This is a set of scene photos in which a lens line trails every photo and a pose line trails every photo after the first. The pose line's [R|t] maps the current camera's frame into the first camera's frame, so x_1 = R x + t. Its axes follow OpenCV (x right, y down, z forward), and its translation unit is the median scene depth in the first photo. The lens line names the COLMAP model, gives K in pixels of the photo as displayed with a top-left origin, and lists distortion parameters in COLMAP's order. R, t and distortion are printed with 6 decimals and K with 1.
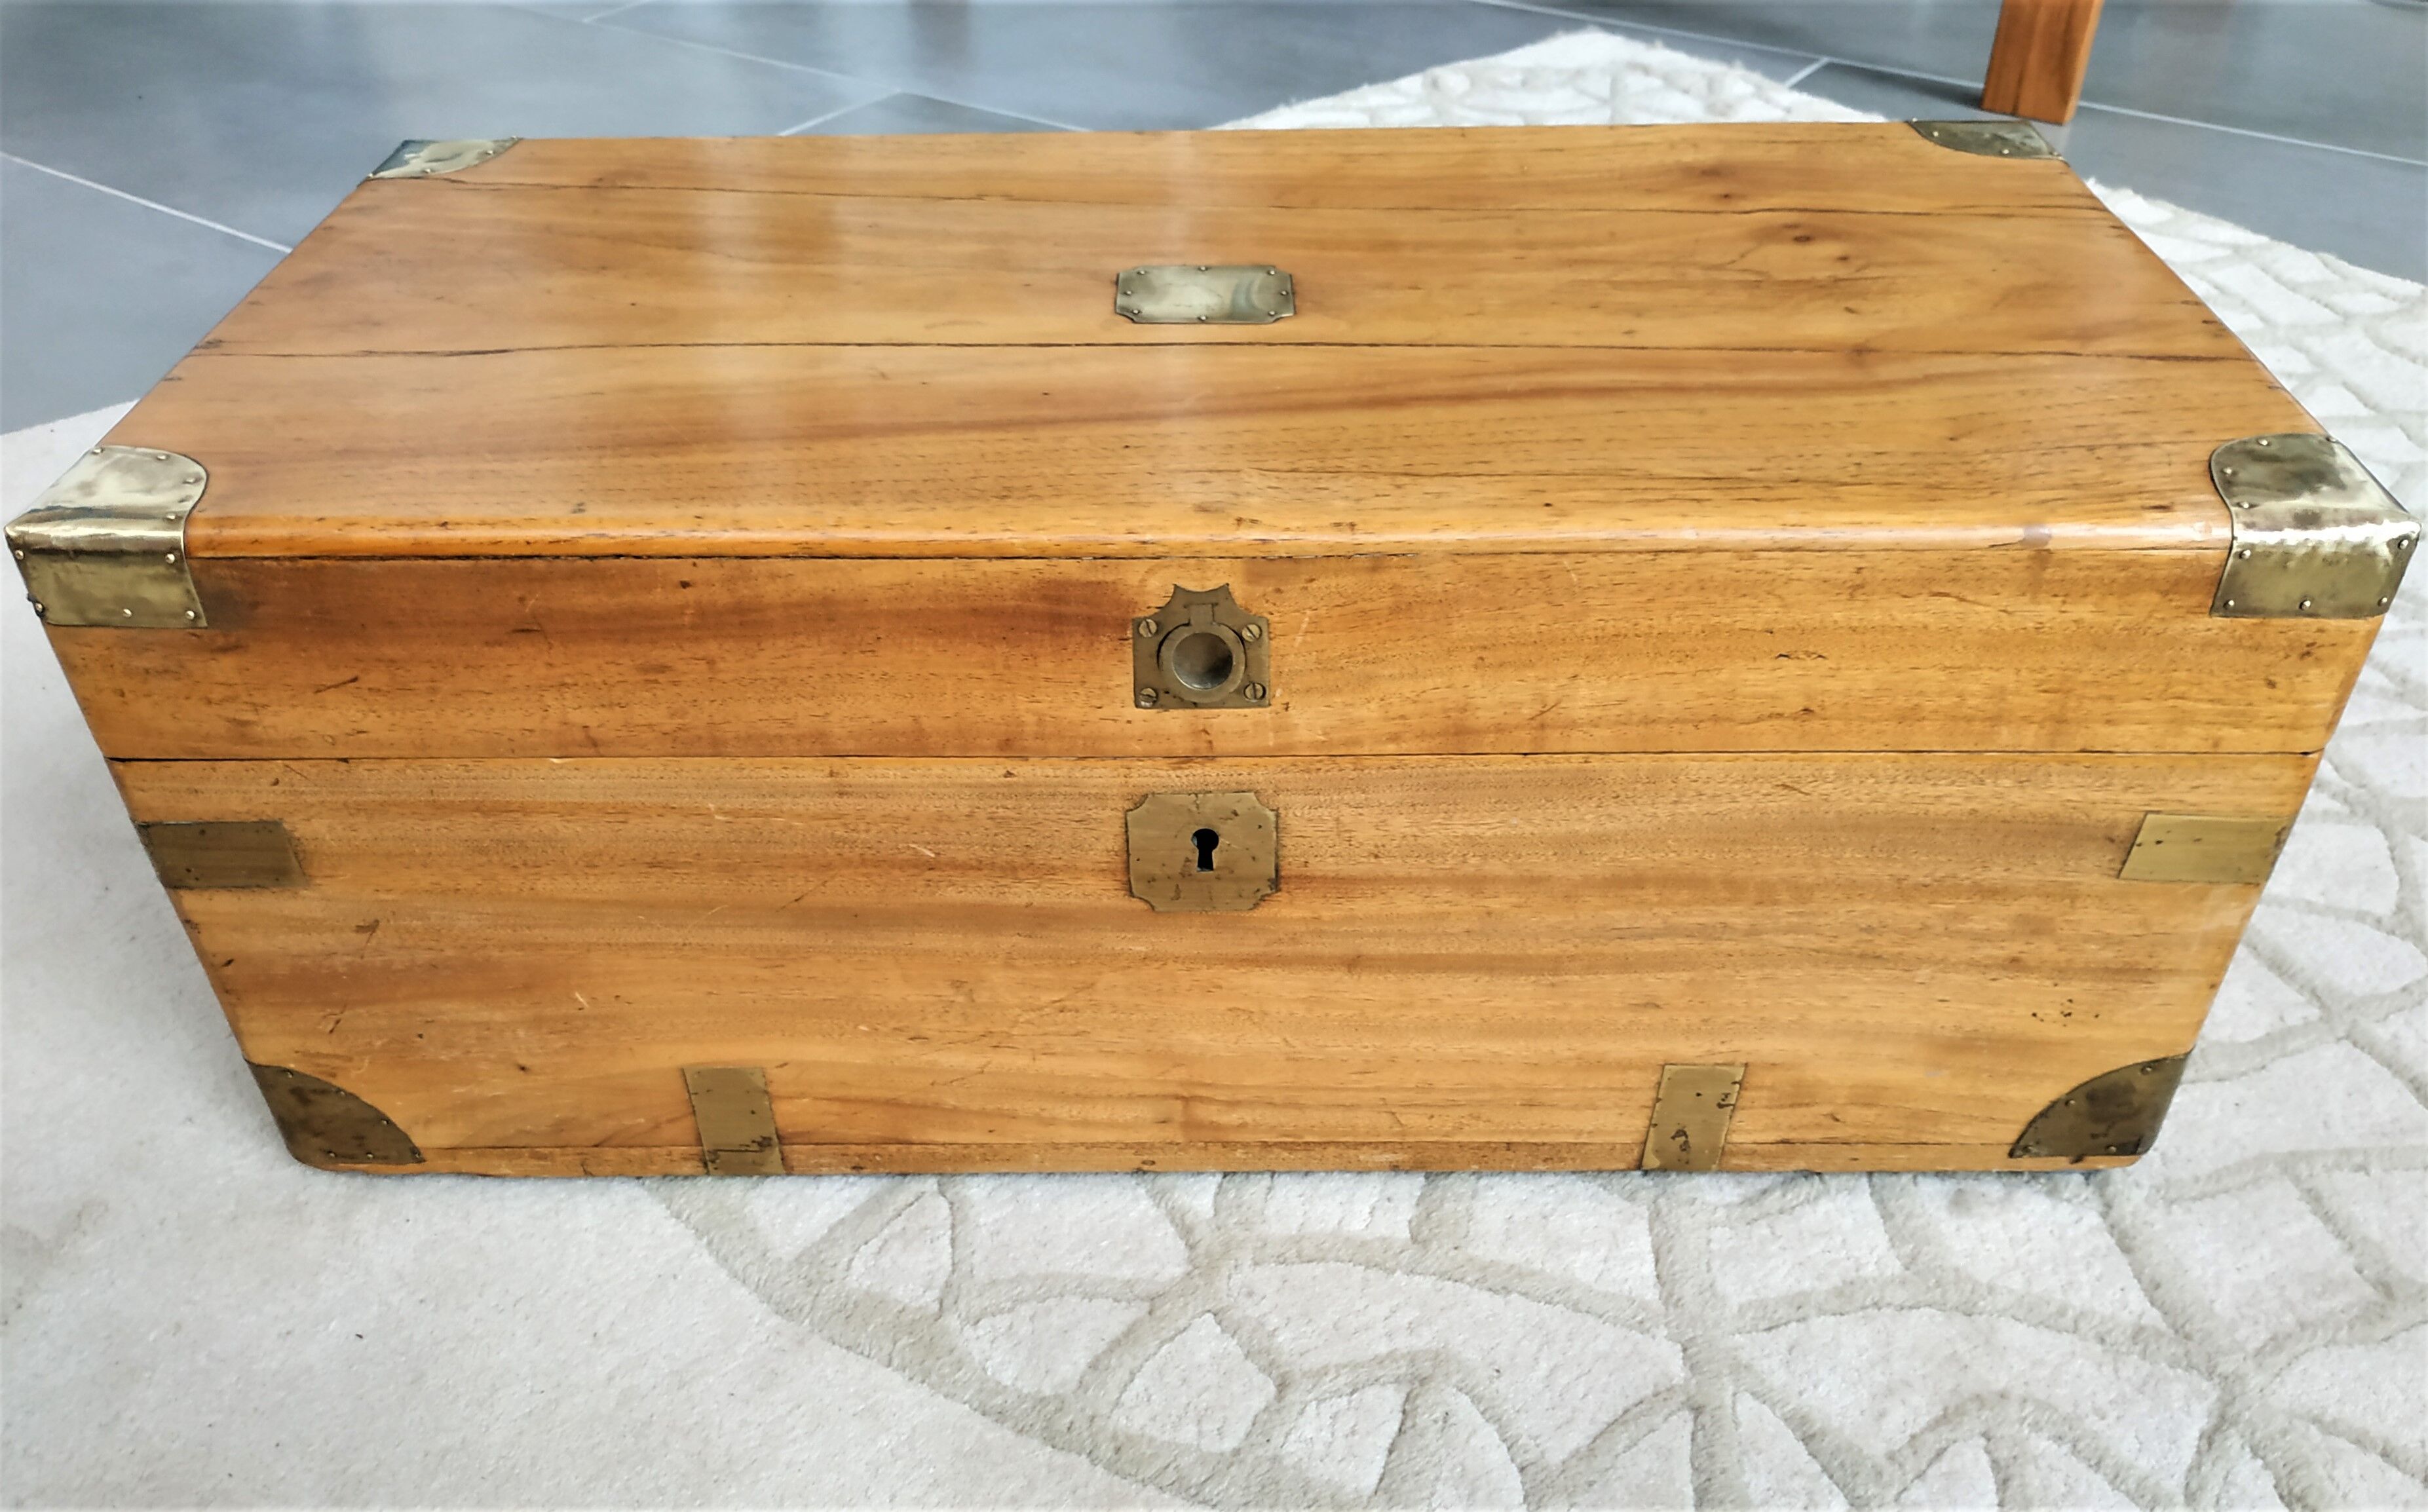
lens RADIAL K [[1775.3, 0, 1213.8], [0, 1775.3, 762.2], [0, 0, 1]] dist [0.040128, -0.014322]
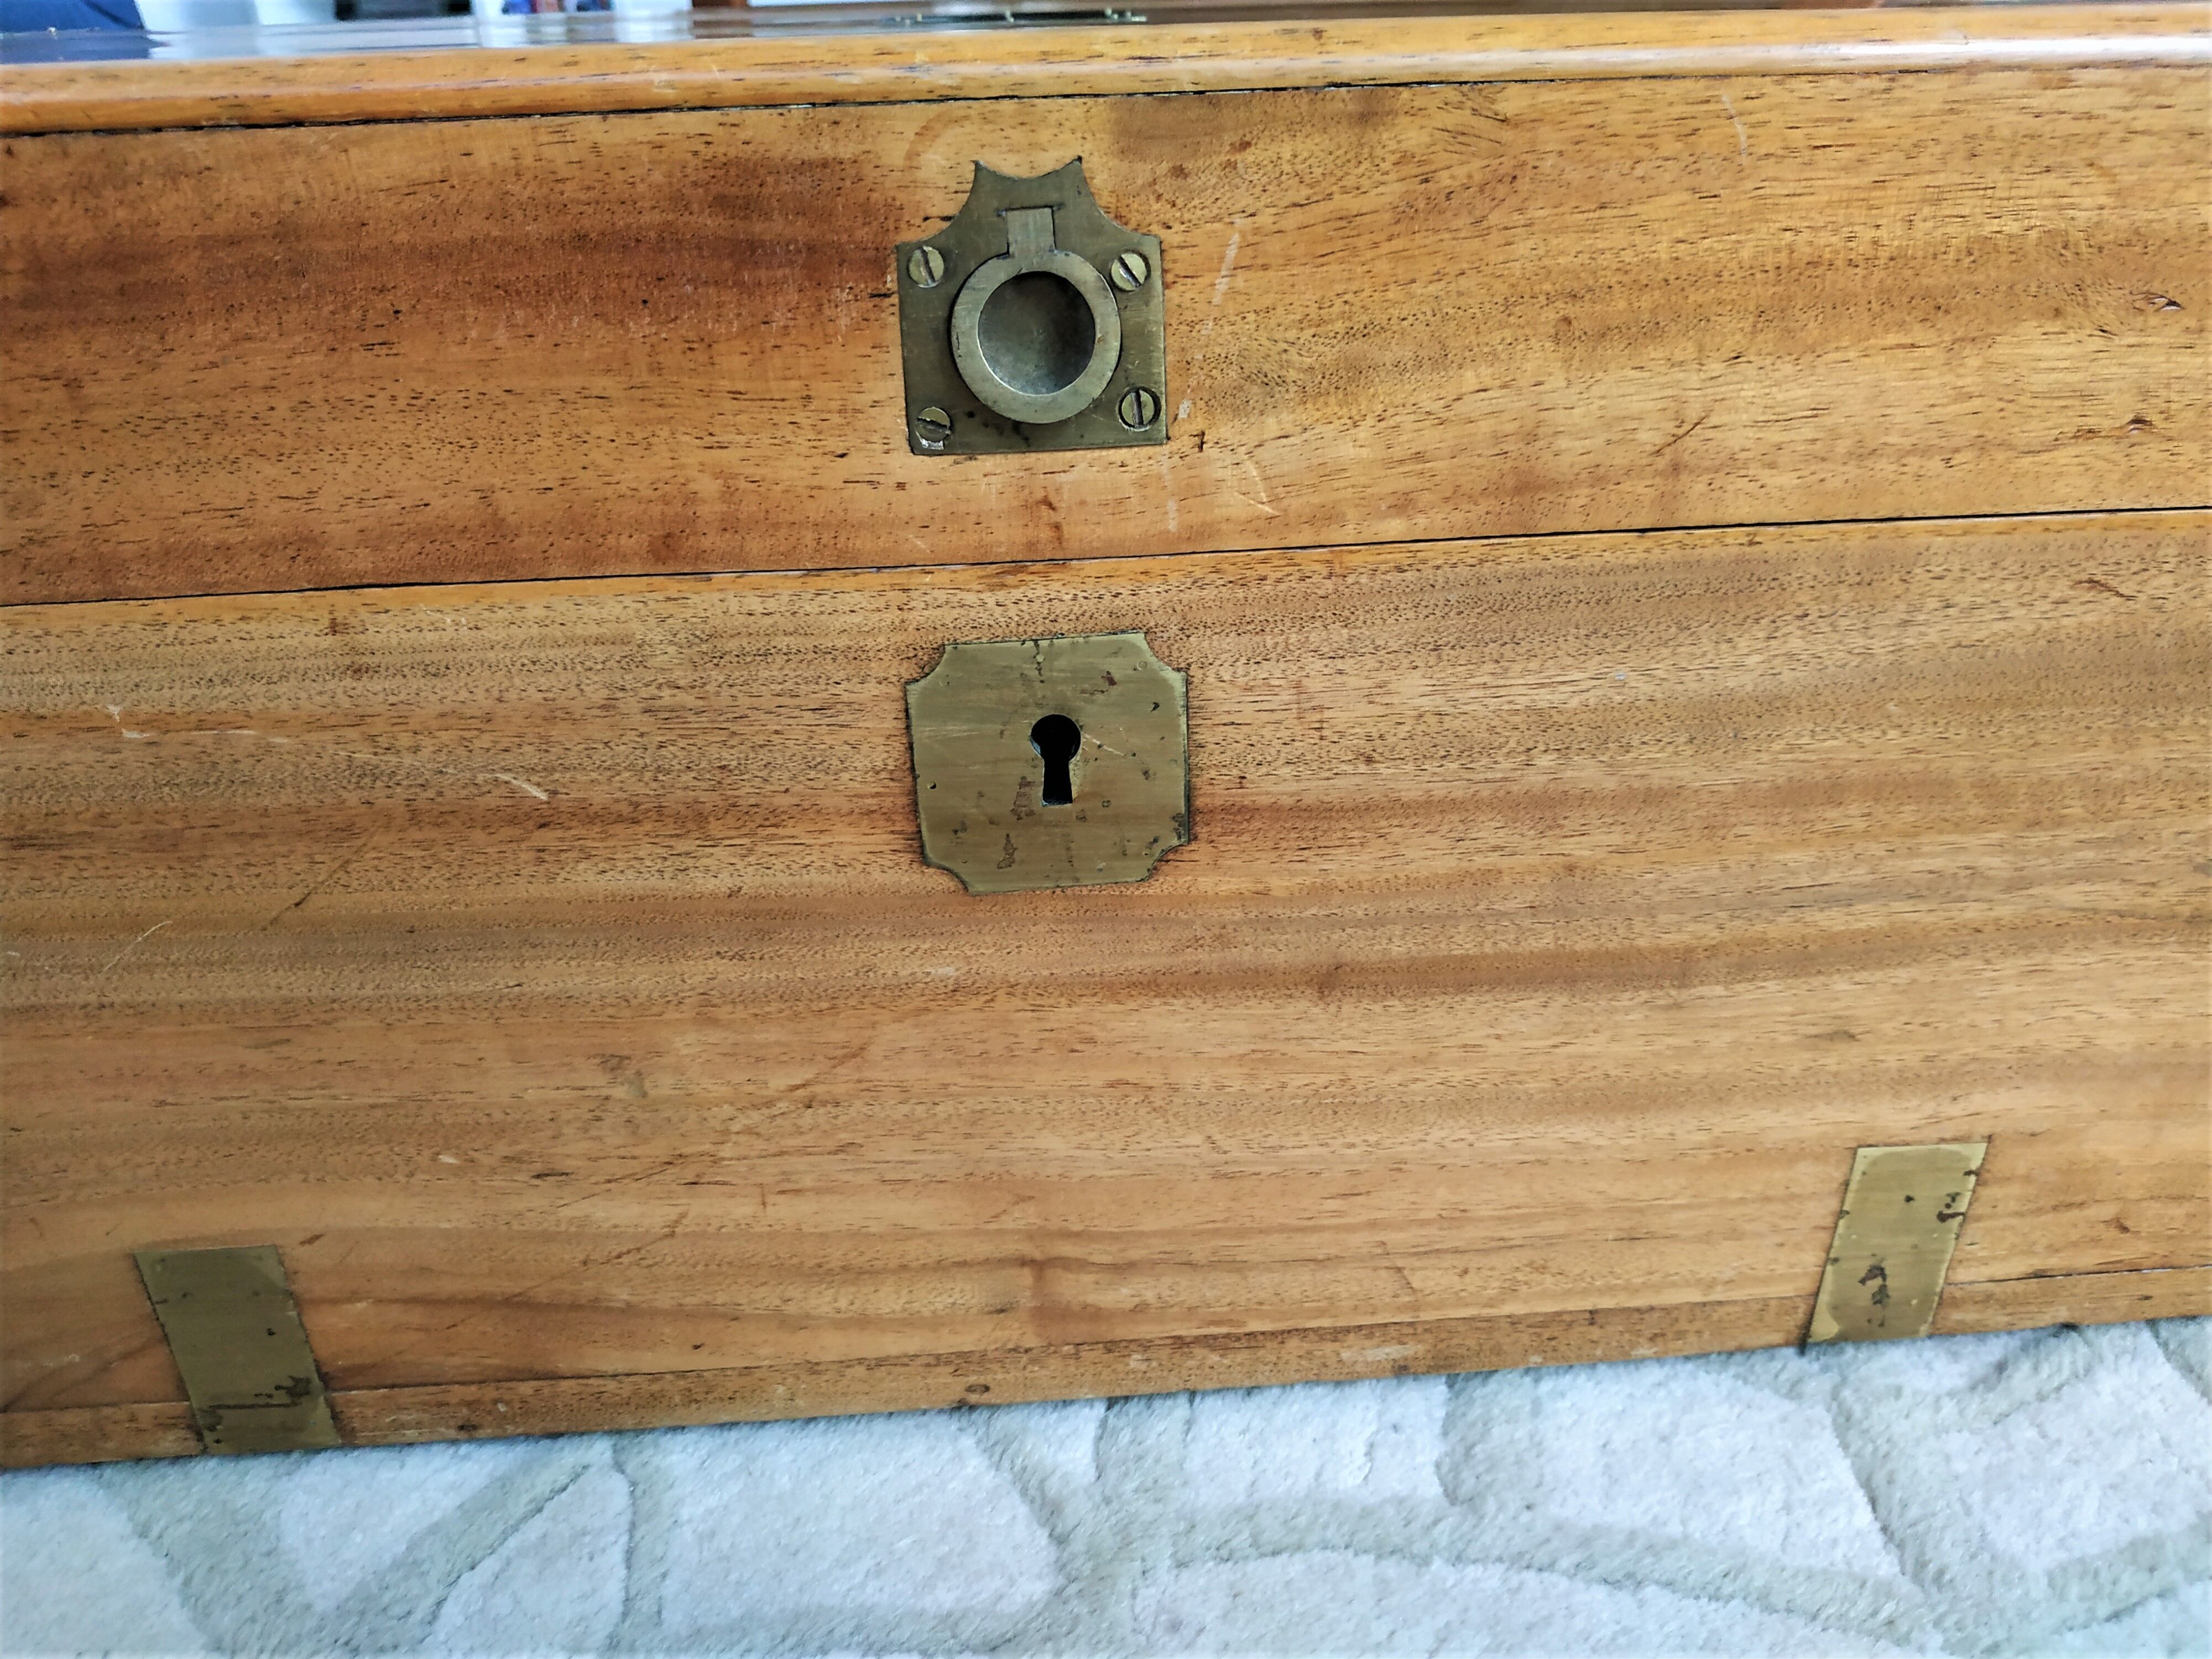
lens RADIAL K [[1570.4, 0, 1117.5], [0, 1570.4, 756.7], [0, 0, 1]] dist [-0.013899, -0.013402]
pose [[0.997576, -0.043207, 0.054553, -0.011845], [0.052276, 0.982712, -0.177608, 0.130670], [-0.045936, 0.180029, 0.982588, 0.518865]]
